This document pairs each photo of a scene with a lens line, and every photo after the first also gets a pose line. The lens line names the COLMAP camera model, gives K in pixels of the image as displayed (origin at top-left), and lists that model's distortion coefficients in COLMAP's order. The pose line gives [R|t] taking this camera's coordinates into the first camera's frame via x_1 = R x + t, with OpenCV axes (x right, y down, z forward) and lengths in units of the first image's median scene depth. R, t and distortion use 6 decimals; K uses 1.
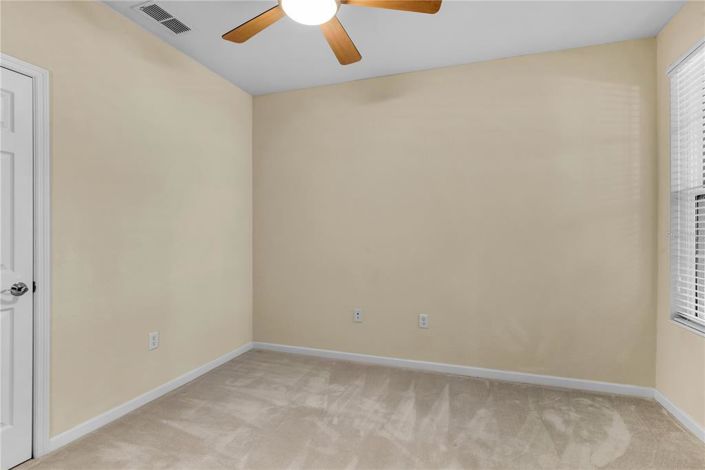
lens RADIAL K [[338.0, 0, 350.8], [0, 338.0, 235.5], [0, 0, 1]] dist [0.000213, 0.000421]
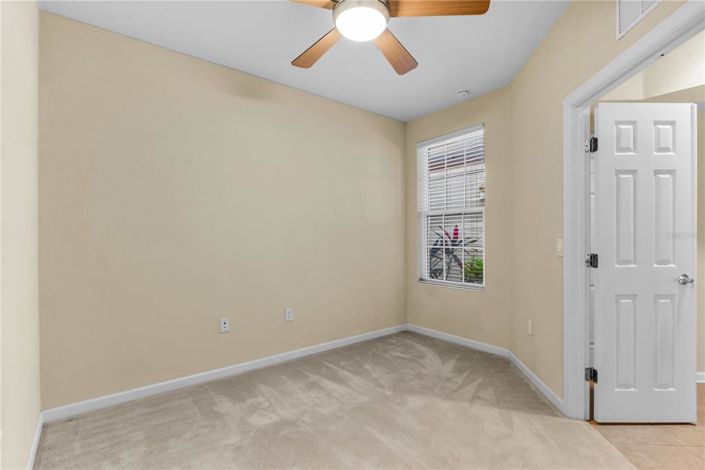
lens RADIAL K [[338.0, 0, 349.5], [0, 338.0, 235.5], [0, 0, 1]] dist [0.000213, 0.000421]
pose [[0.530504, 0.000374, 0.847683, -0.765677], [0.001297, 0.999998, -0.001254, -0.002054], [-0.847682, 0.001765, 0.530502, 0.323324]]
